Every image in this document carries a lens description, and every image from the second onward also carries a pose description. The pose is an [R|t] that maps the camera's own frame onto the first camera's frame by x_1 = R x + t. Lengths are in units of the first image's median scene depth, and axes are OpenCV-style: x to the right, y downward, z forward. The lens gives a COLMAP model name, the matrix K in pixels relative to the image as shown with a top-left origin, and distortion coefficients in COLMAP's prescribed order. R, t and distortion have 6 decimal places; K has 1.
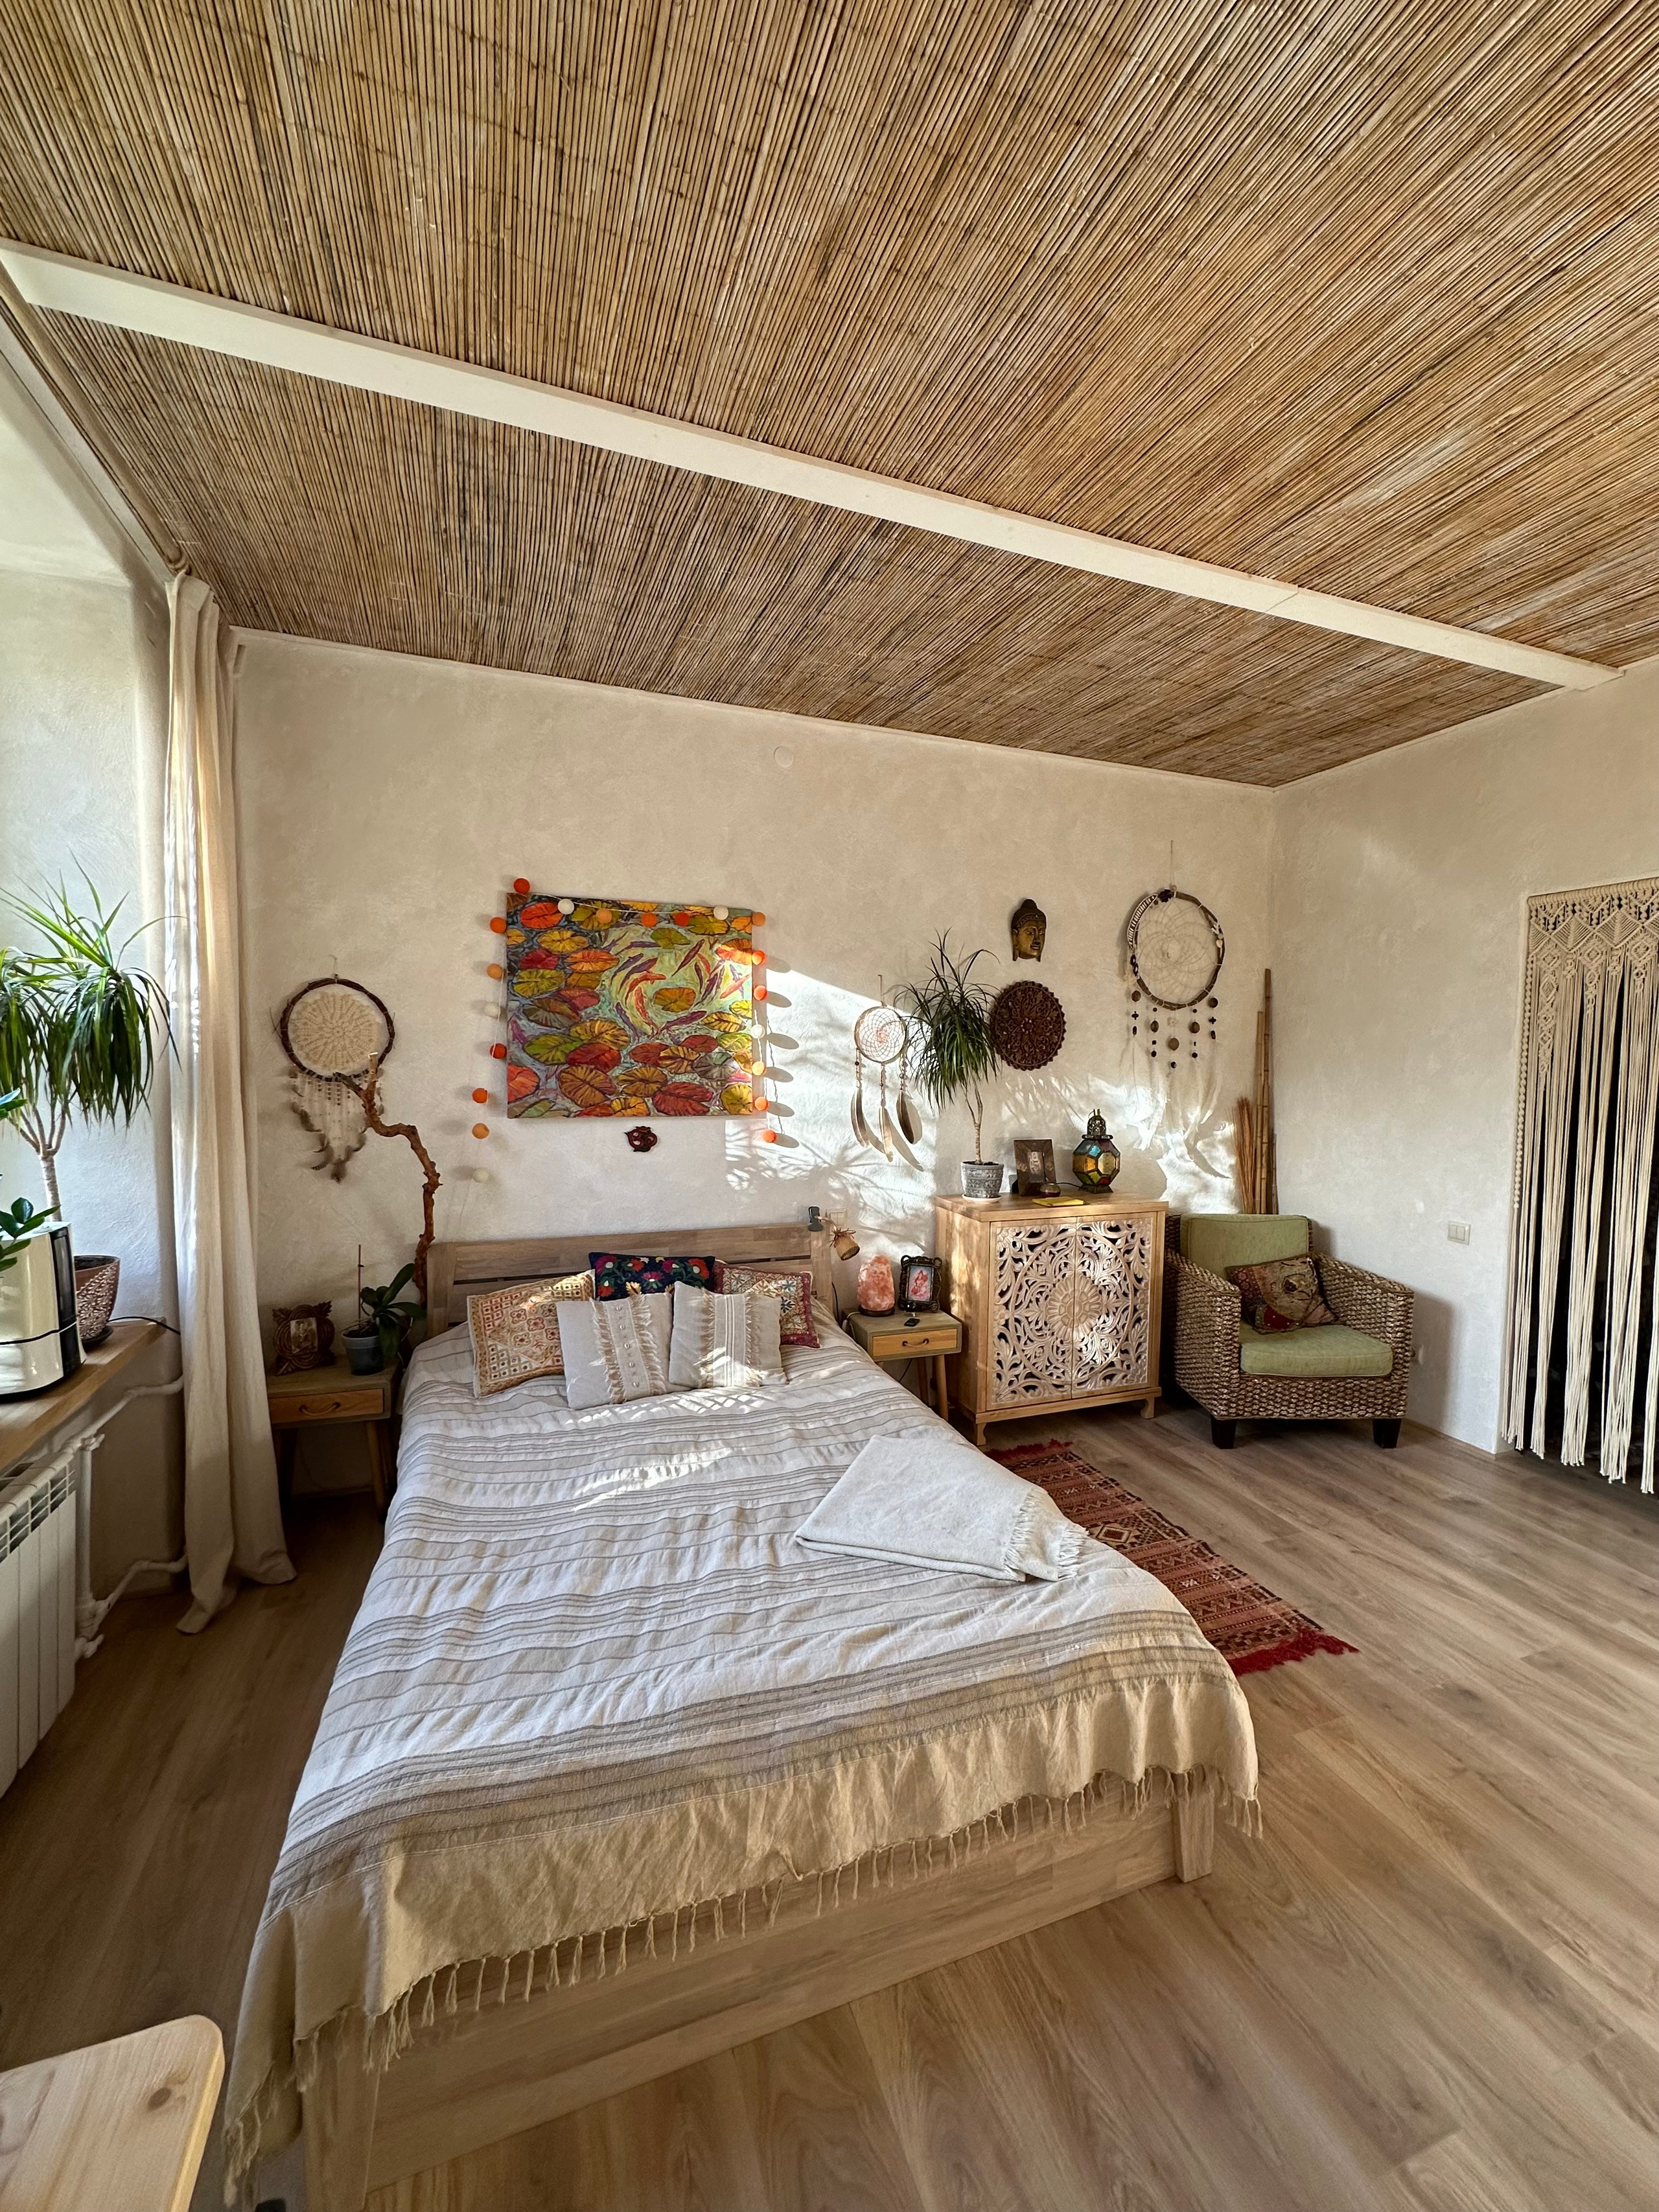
lens RADIAL K [[872.6, 0, 825.6], [0, 872.6, 1104.7], [0, 0, 1]] dist [0.001383, 0.000039]
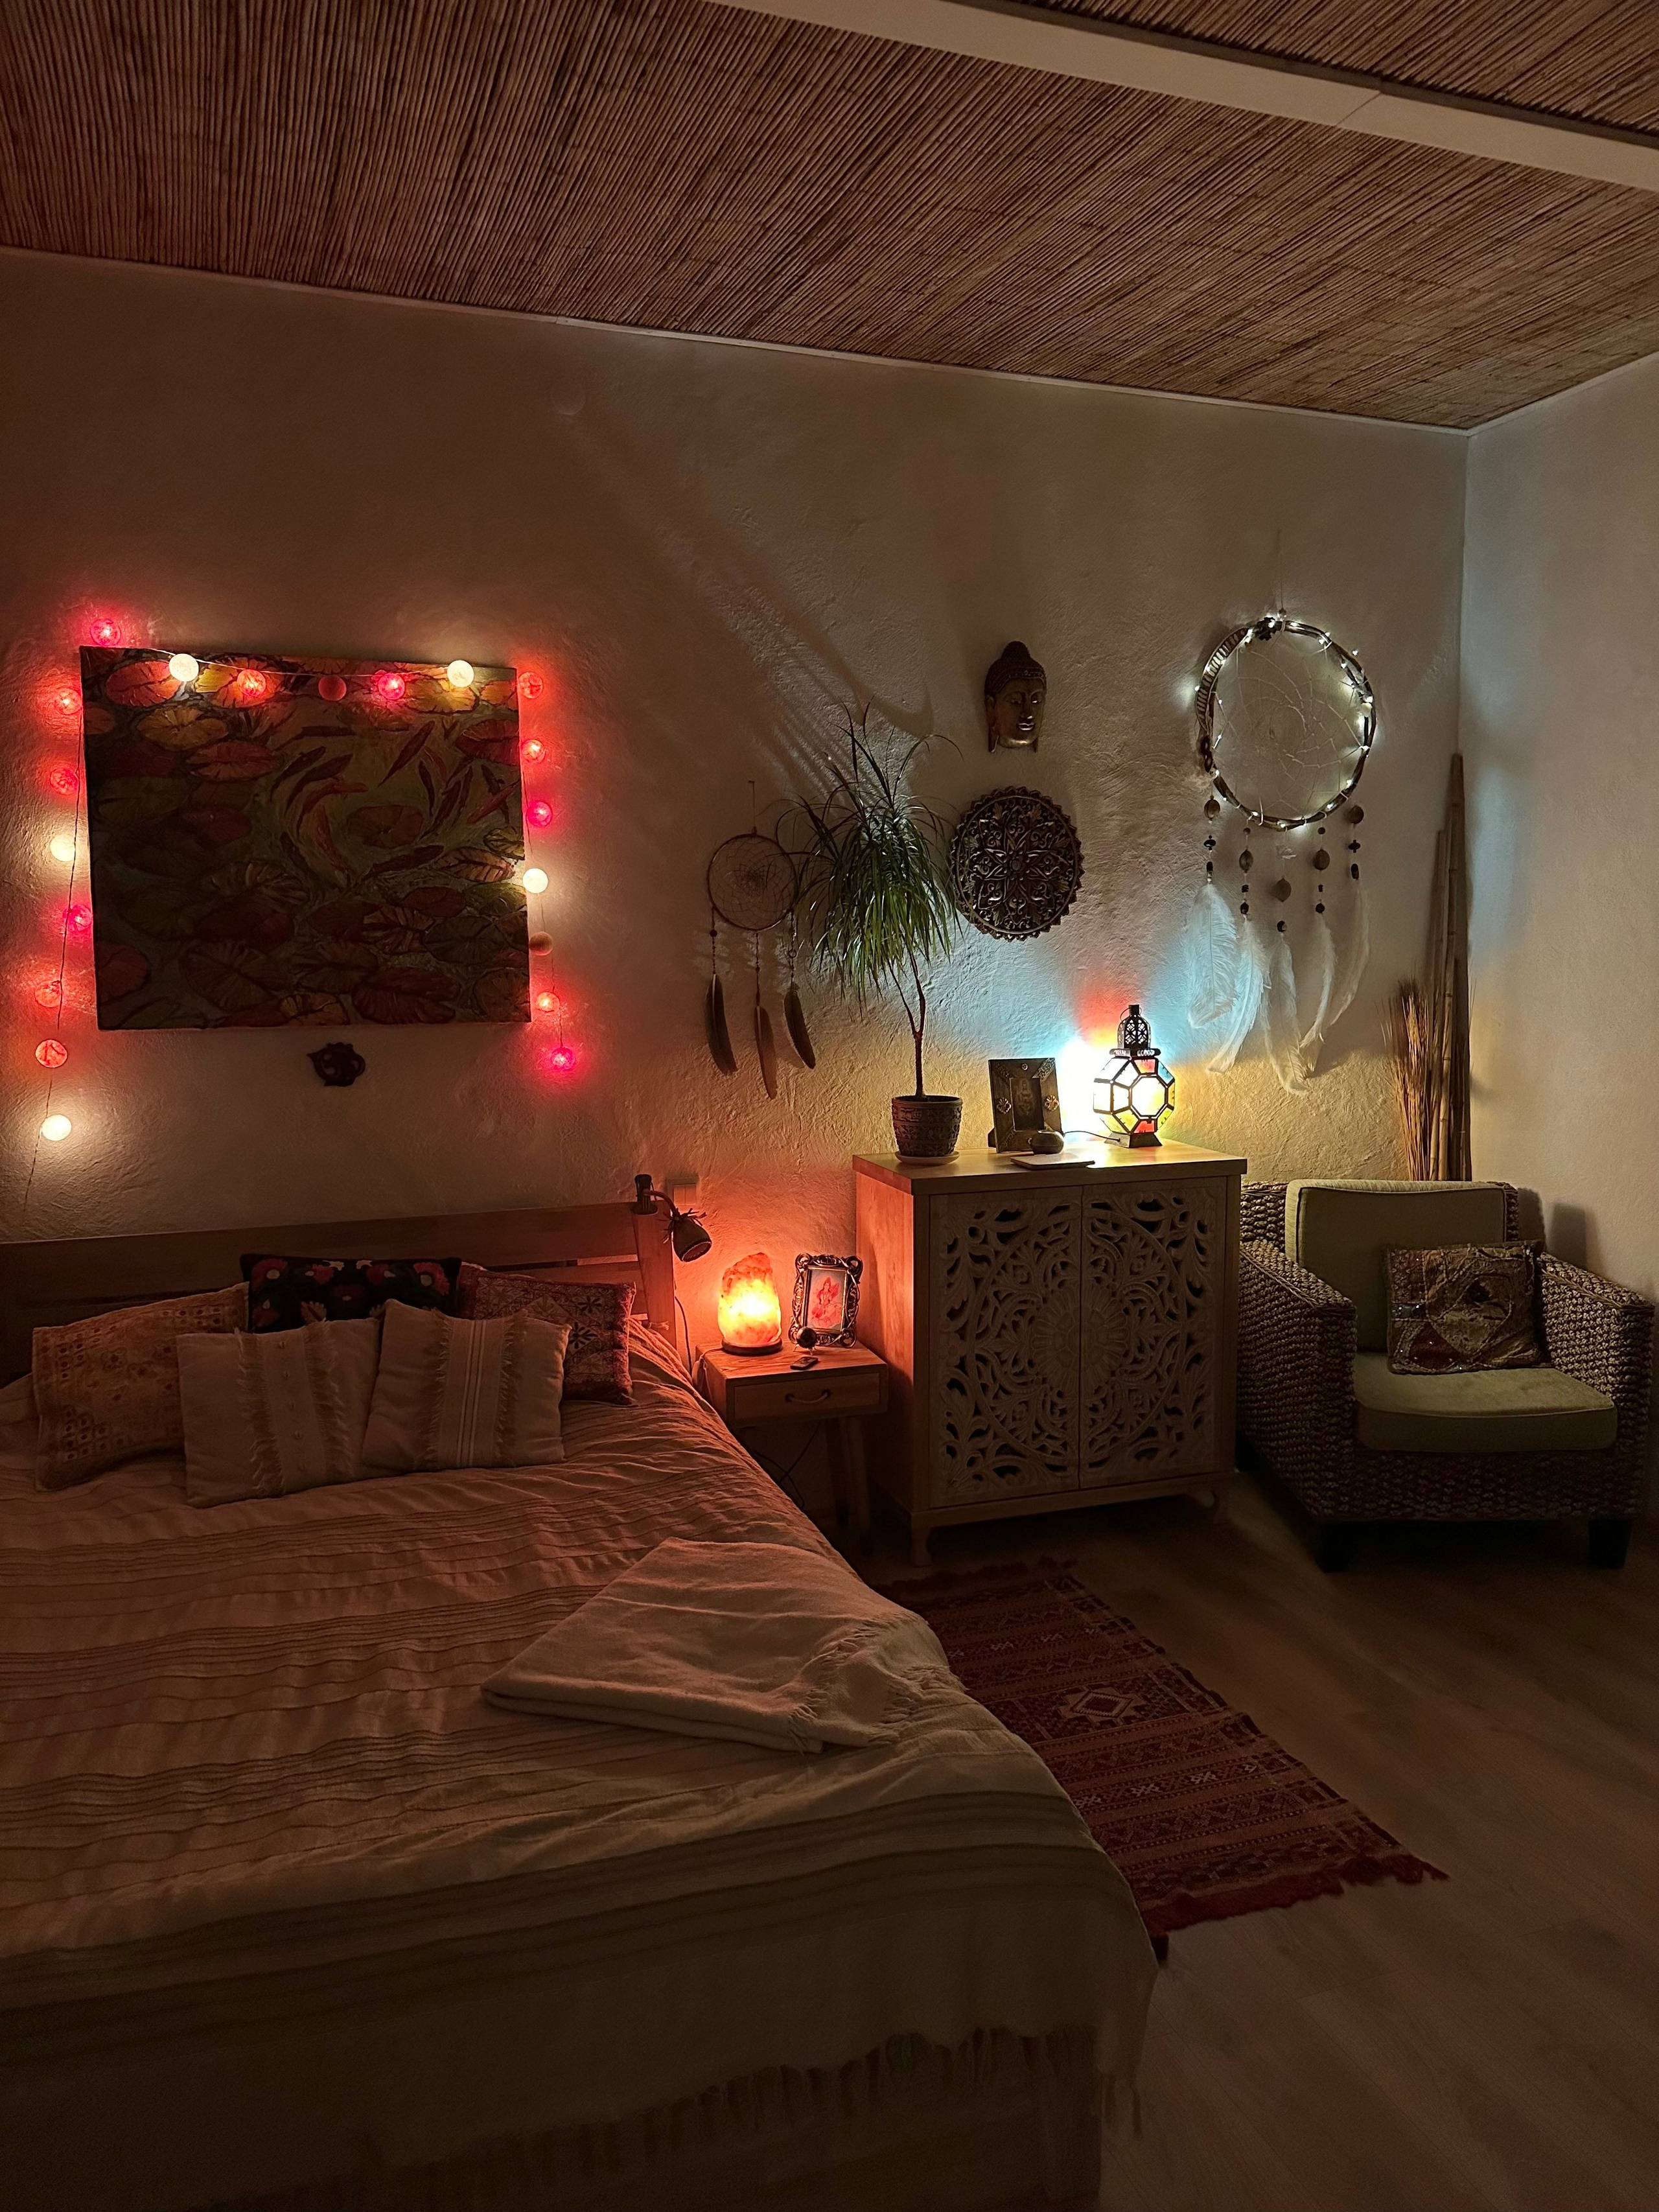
lens RADIAL K [[1538.4, 0, 823.7], [0, 1538.4, 1092.3], [0, 0, 1]] dist [0.117143, -0.156901]
pose [[0.999807, -0.013566, -0.014183, 0.129408], [0.014297, 0.998504, 0.052778, 0.007015], [0.013446, -0.052971, 0.998506, -0.051923]]
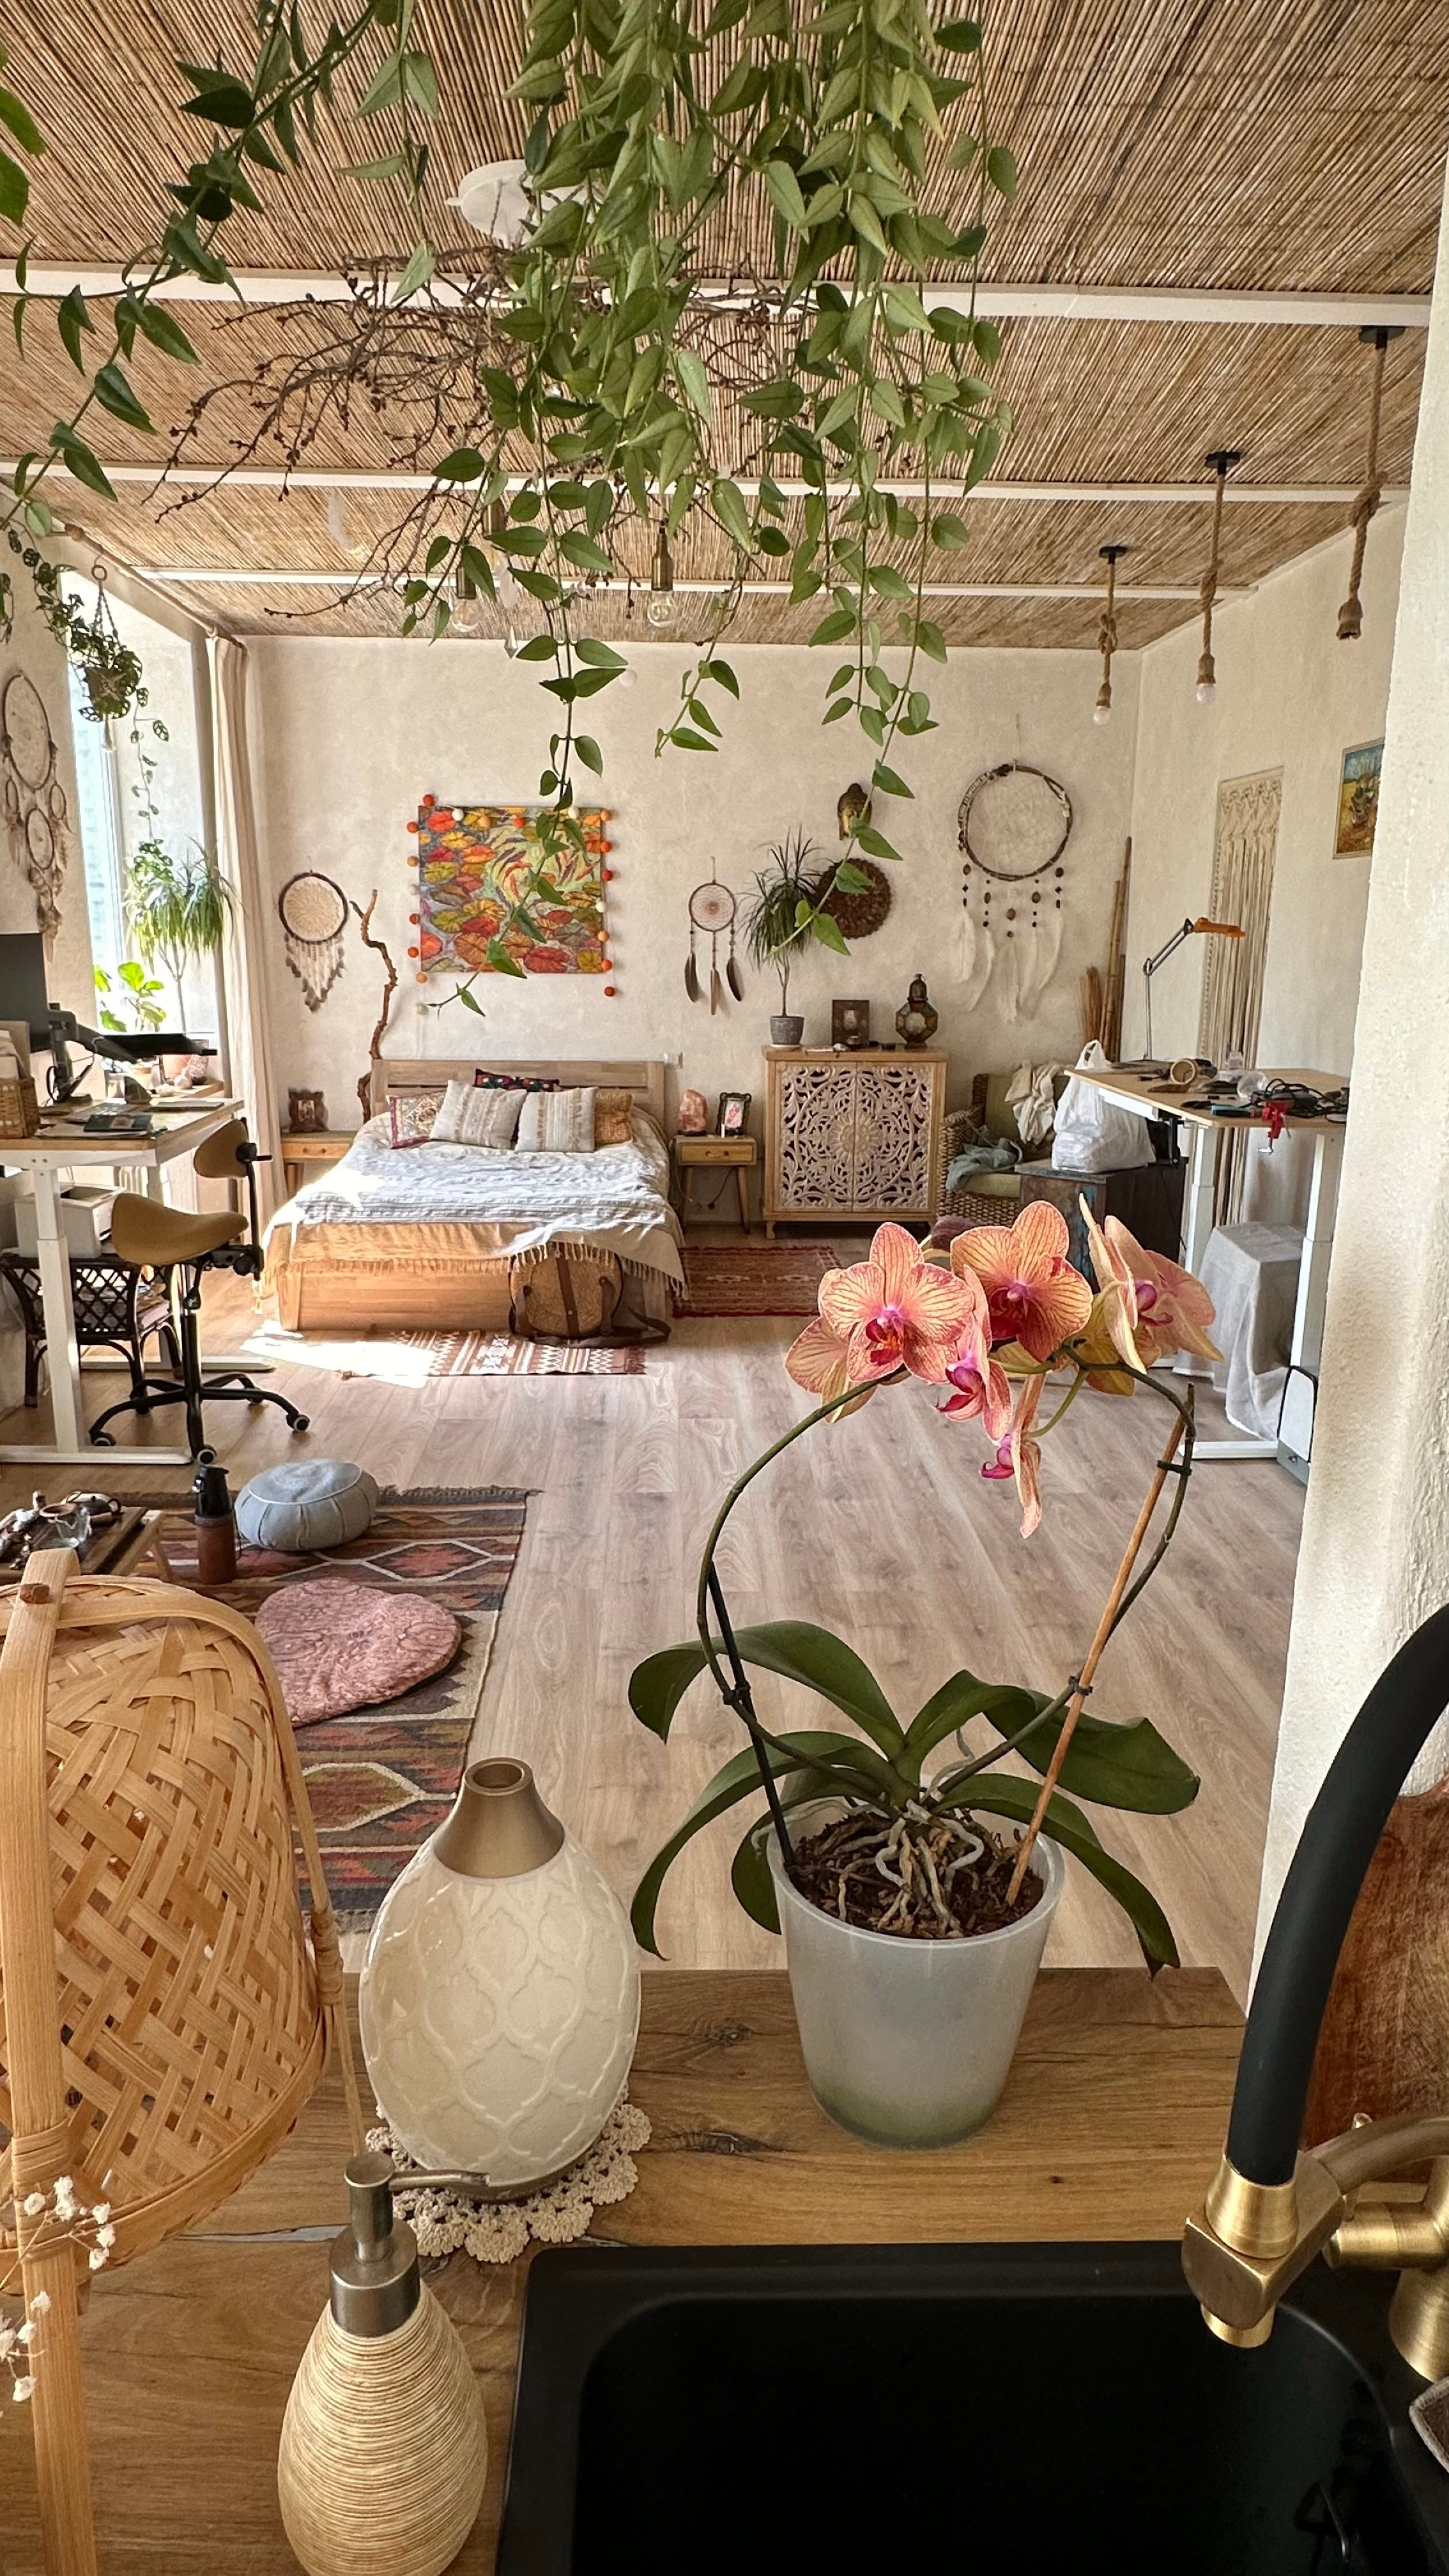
lens RADIAL K [[1508.4, 0, 724.5], [0, 1508.4, 1288.0], [0, 0, 1]] dist [-0.005087, -0.000398]
pose [[0.952102, 0.069540, -0.297769, 0.774797], [-0.014875, 0.983177, 0.182048, 0.060143], [0.305420, -0.168899, 0.937119, -1.096588]]
